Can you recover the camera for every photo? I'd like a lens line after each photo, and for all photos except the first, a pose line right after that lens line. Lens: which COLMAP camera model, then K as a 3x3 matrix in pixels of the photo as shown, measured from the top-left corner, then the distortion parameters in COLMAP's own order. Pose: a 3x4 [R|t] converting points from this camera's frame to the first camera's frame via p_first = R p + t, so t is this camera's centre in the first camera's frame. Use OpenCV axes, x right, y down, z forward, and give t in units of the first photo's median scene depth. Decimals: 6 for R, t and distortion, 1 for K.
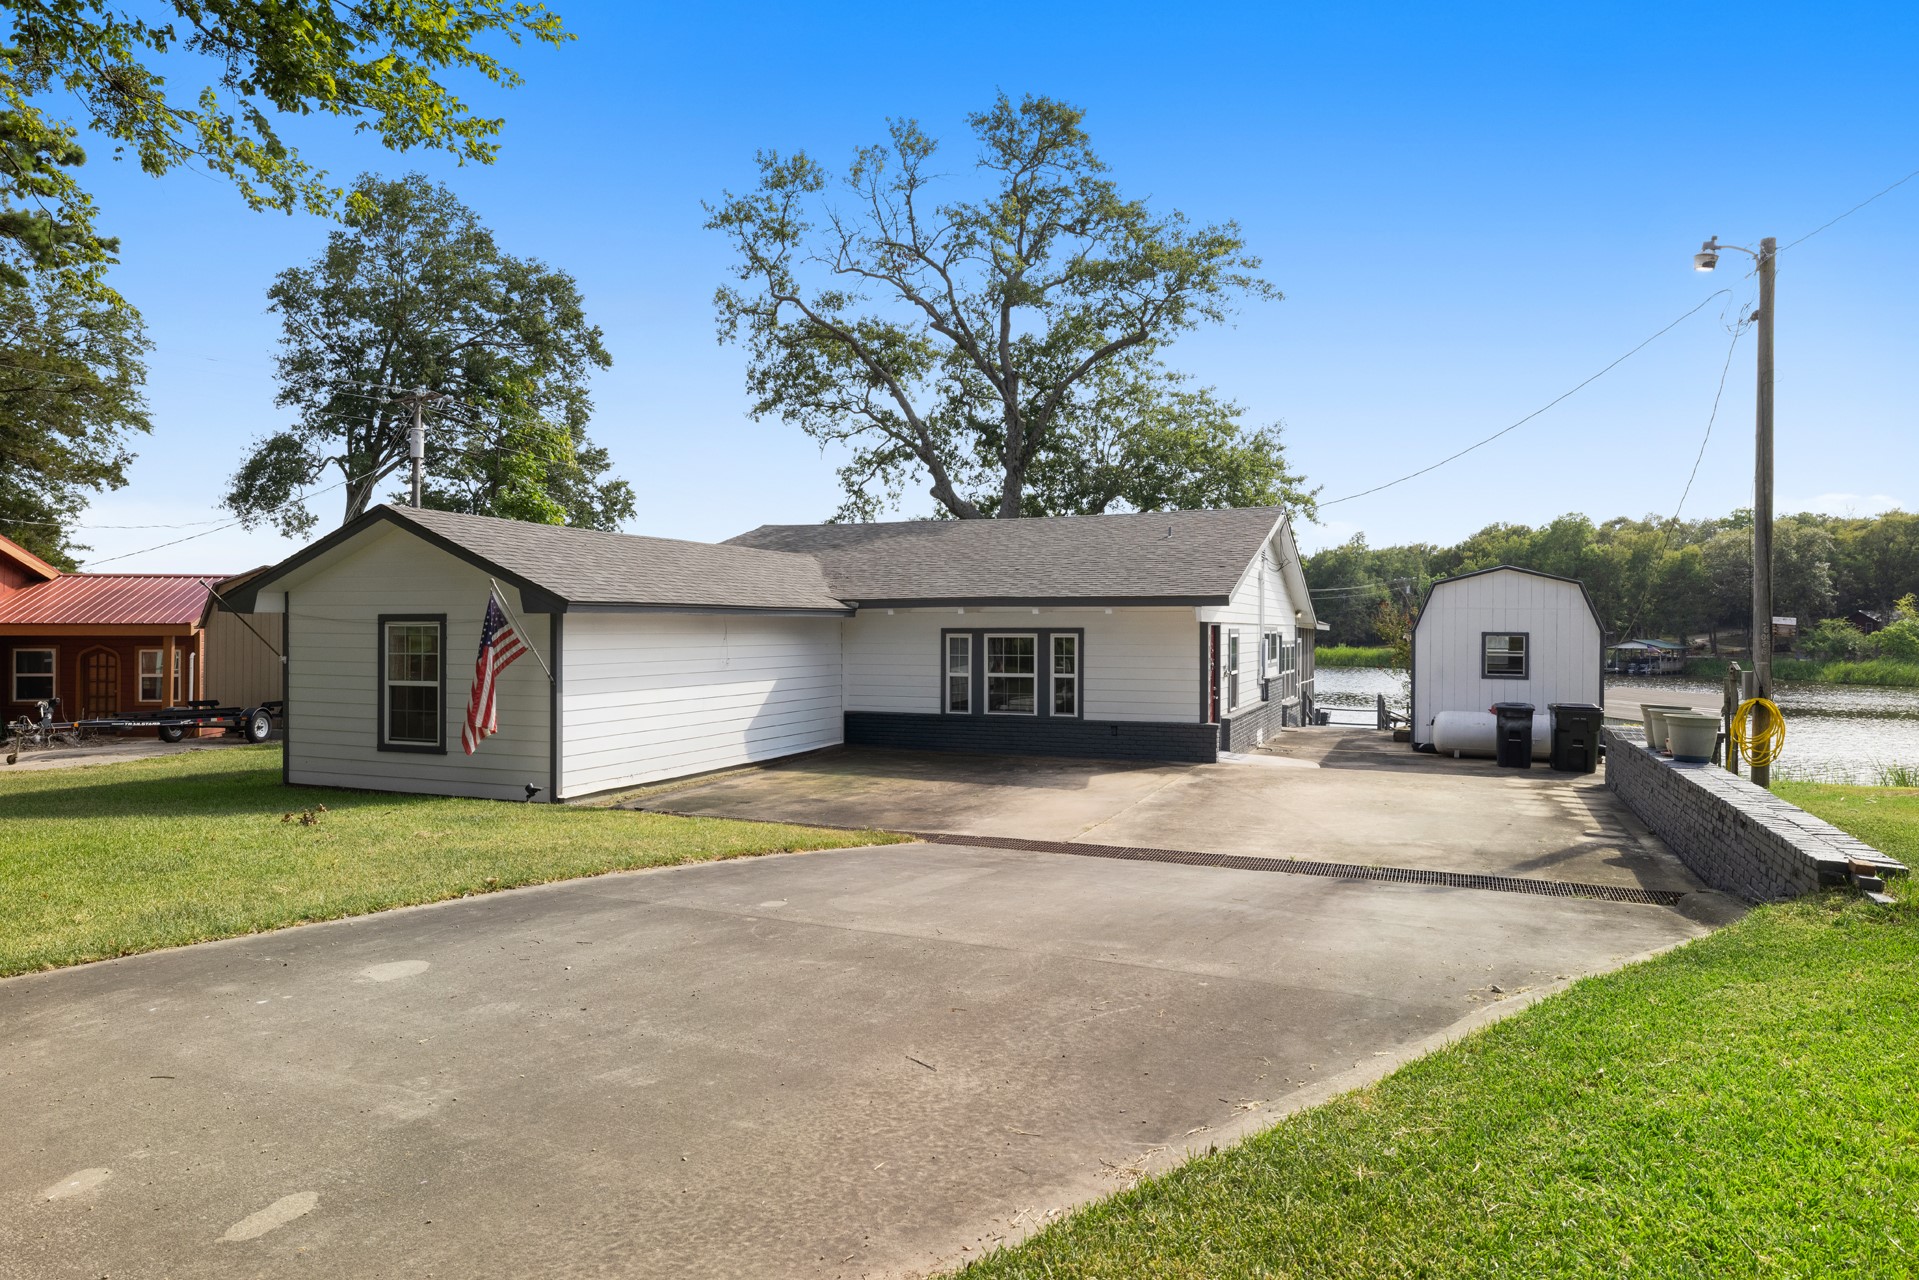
lens RADIAL K [[1215.6, 0, 944.7], [0, 1215.6, 624.7], [0, 0, 1]] dist [0.004015, 0.002163]
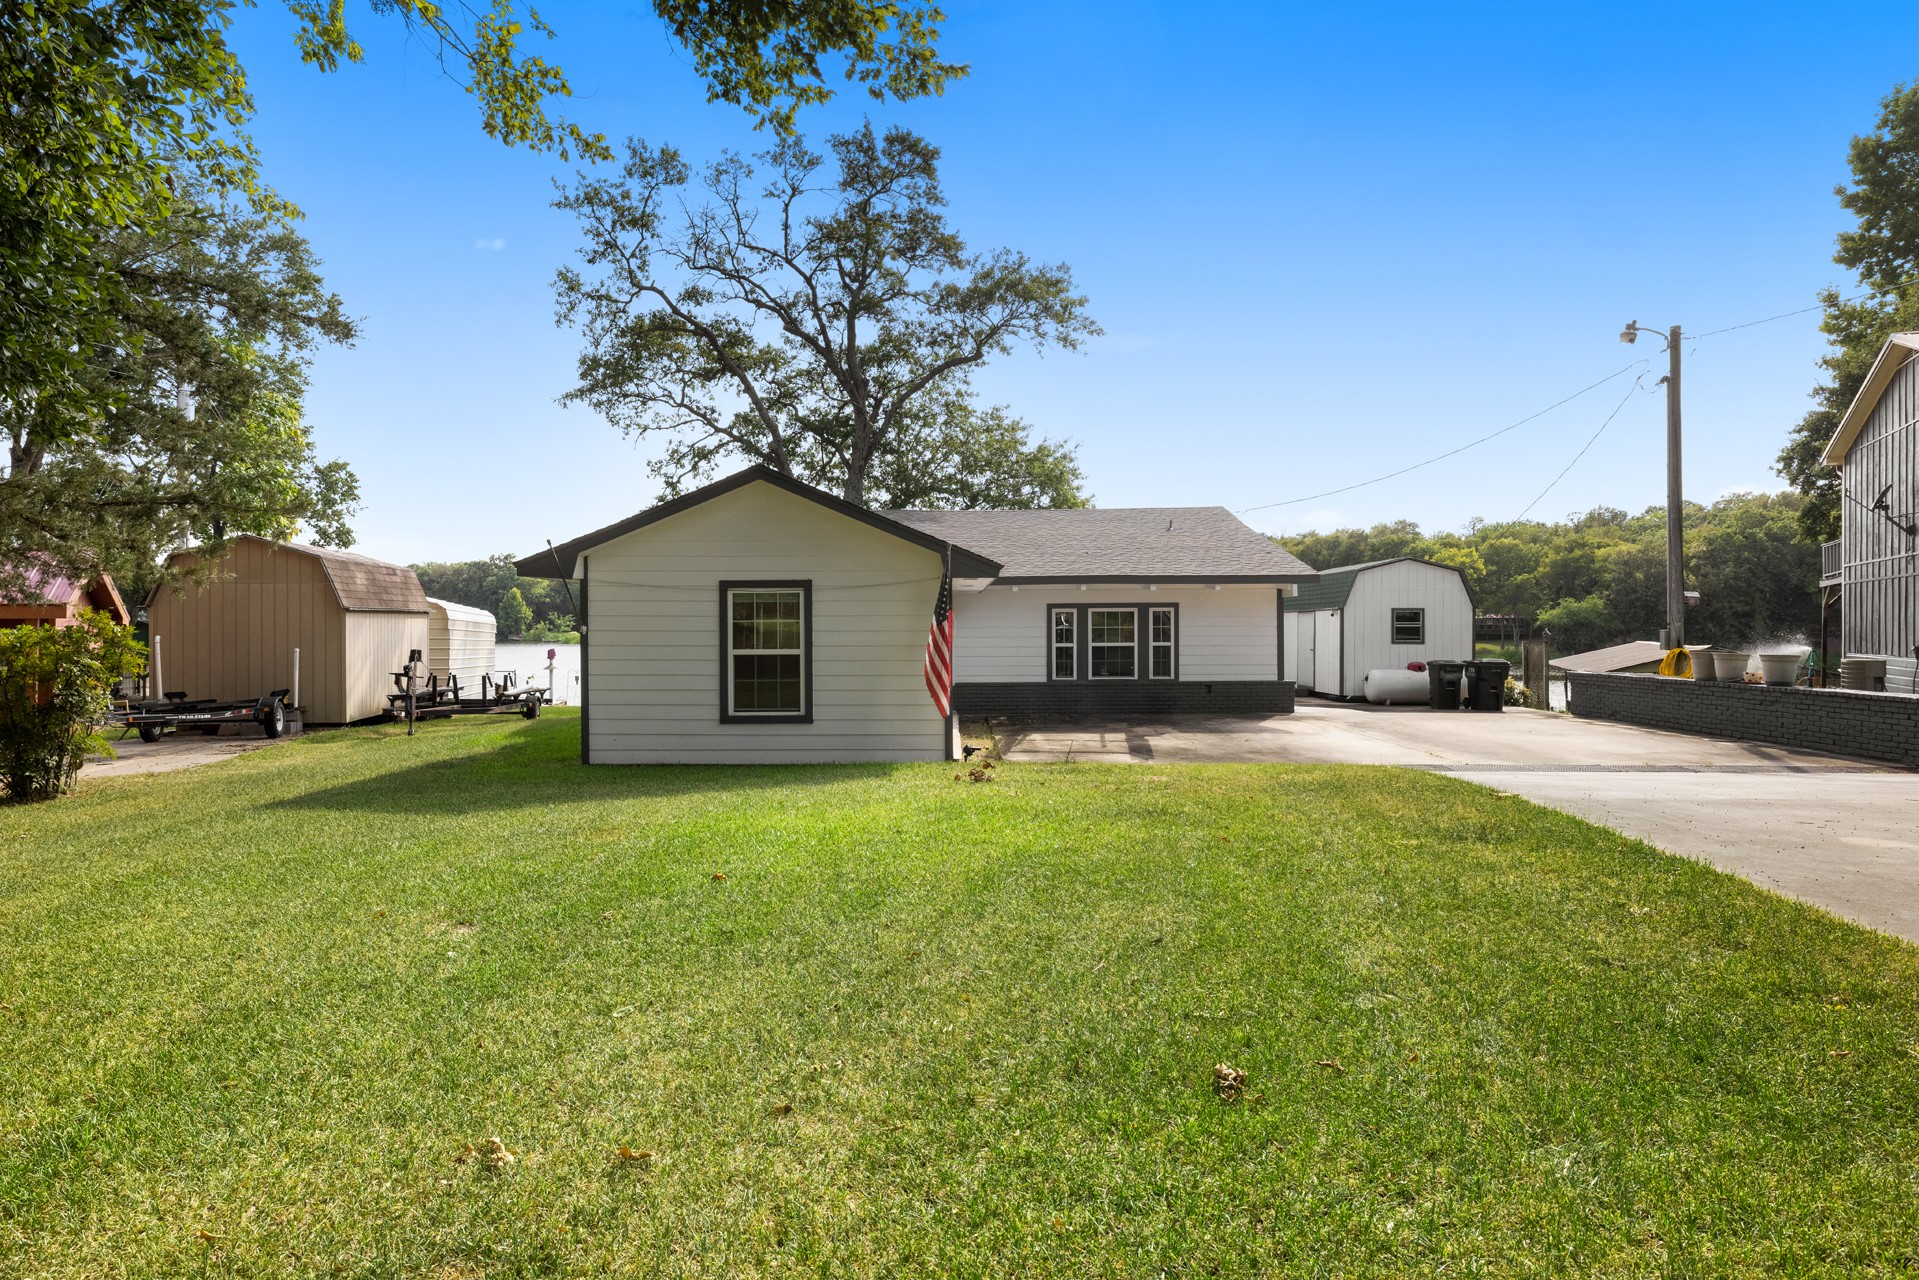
lens RADIAL K [[1103.7, 0, 955.2], [0, 1103.7, 632.0], [0, 0, 1]] dist [0.006267, 0.000831]
pose [[0.924561, -0.008834, 0.380933, -0.239445], [0.005022, 0.999927, 0.011000, 0.008845], [-0.381002, -0.008257, 0.924537, 0.048807]]
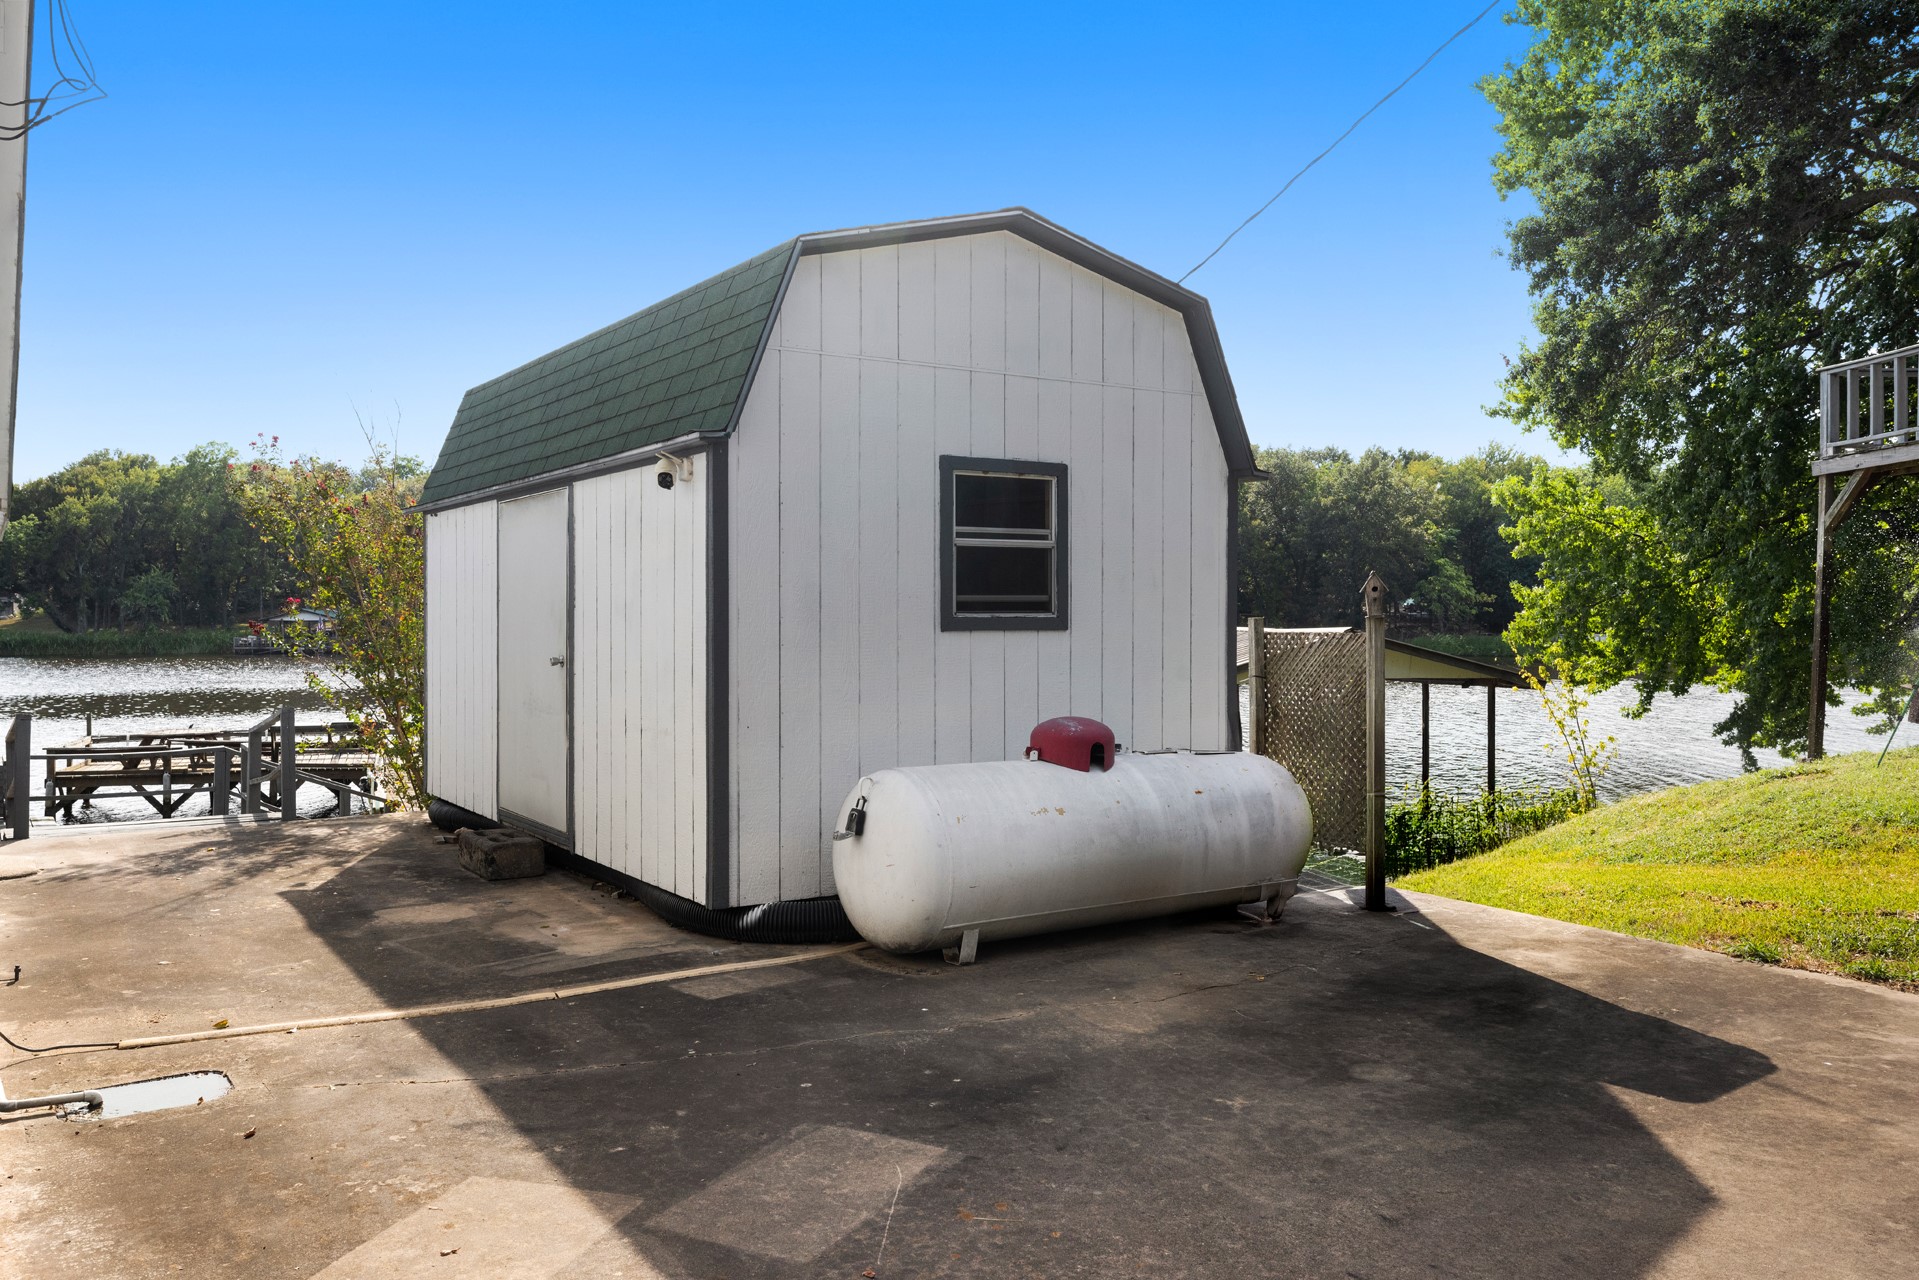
lens RADIAL K [[1465.8, 0, 950.2], [0, 1465.8, 633.0], [0, 0, 1]] dist [-0.001619, 0.005709]
pose [[0.565107, -0.021682, 0.824733, 0.097422], [0.003585, 0.999710, 0.023826, 0.020280], [-0.825010, -0.010508, 0.565021, 0.448065]]
